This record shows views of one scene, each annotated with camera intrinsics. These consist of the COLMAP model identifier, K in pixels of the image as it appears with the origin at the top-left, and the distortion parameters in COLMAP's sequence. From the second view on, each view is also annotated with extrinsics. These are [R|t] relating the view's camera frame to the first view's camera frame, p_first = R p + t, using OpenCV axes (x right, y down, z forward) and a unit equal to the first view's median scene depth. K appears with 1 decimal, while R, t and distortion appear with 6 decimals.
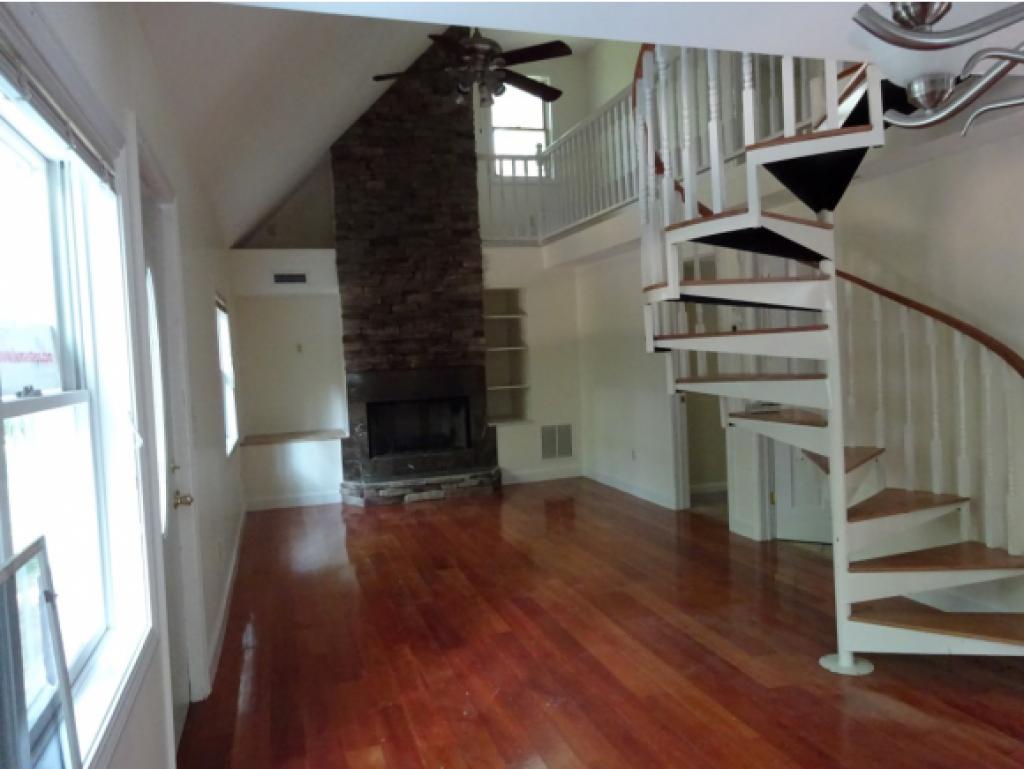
lens RADIAL K [[758.4, 0, 512.0], [0, 758.4, 384.5], [0, 0, 1]] dist [-0.012804, -0.001816]
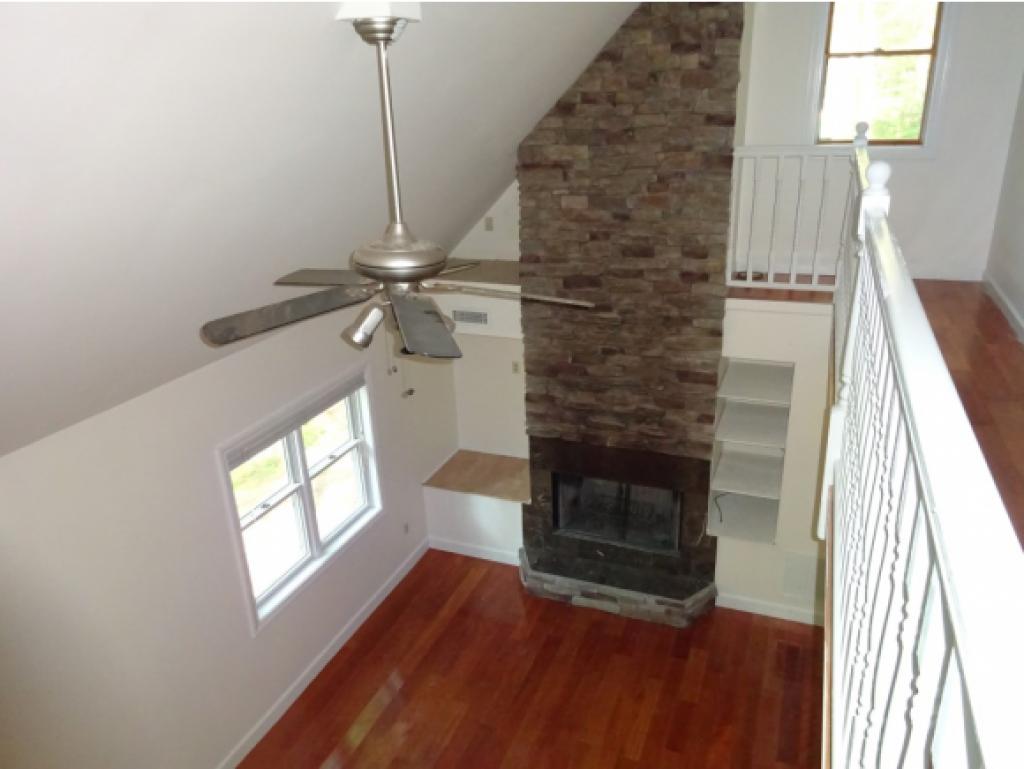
lens RADIAL K [[758.4, 0, 512.0], [0, 758.4, 384.5], [0, 0, 1]] dist [-0.012804, -0.001816]
pose [[0.767459, 0.252710, -0.589190, 0.231372], [-0.033307, 0.933508, 0.357007, -0.354250], [0.640233, -0.254364, 0.724846, 0.411153]]
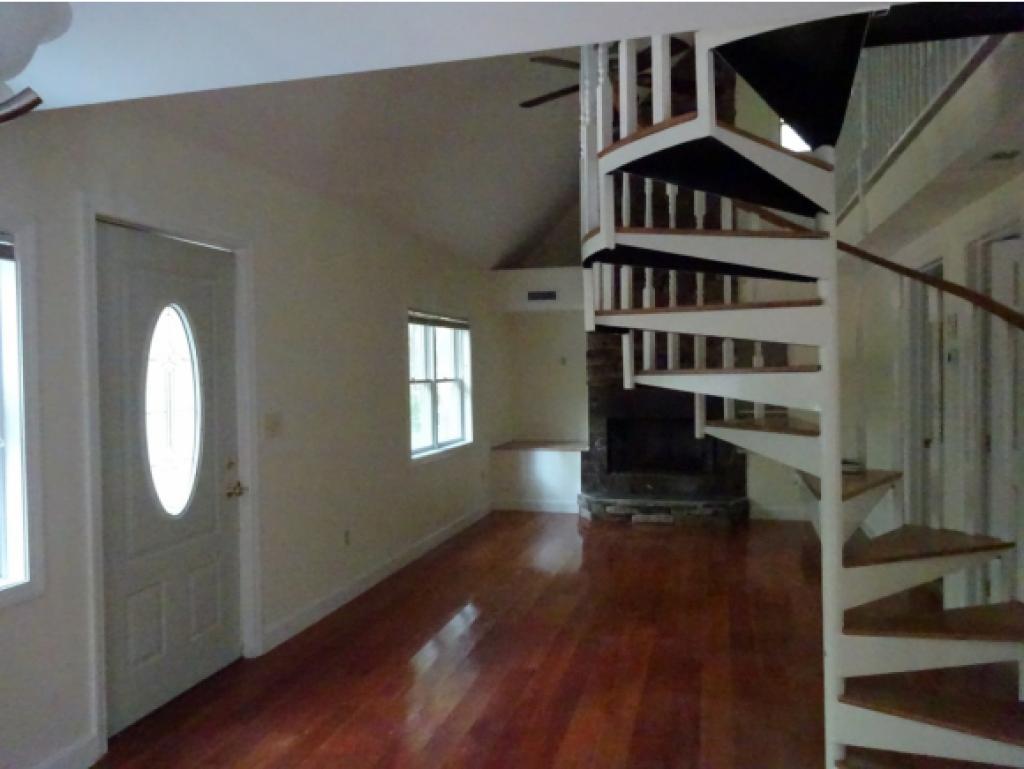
lens RADIAL K [[758.4, 0, 512.0], [0, 758.4, 384.5], [0, 0, 1]] dist [-0.012804, -0.001816]
pose [[0.837740, 0.047999, -0.543955, 0.248885], [-0.051777, 0.998624, 0.008378, -0.022123], [0.543608, 0.021146, 0.839073, 0.087501]]
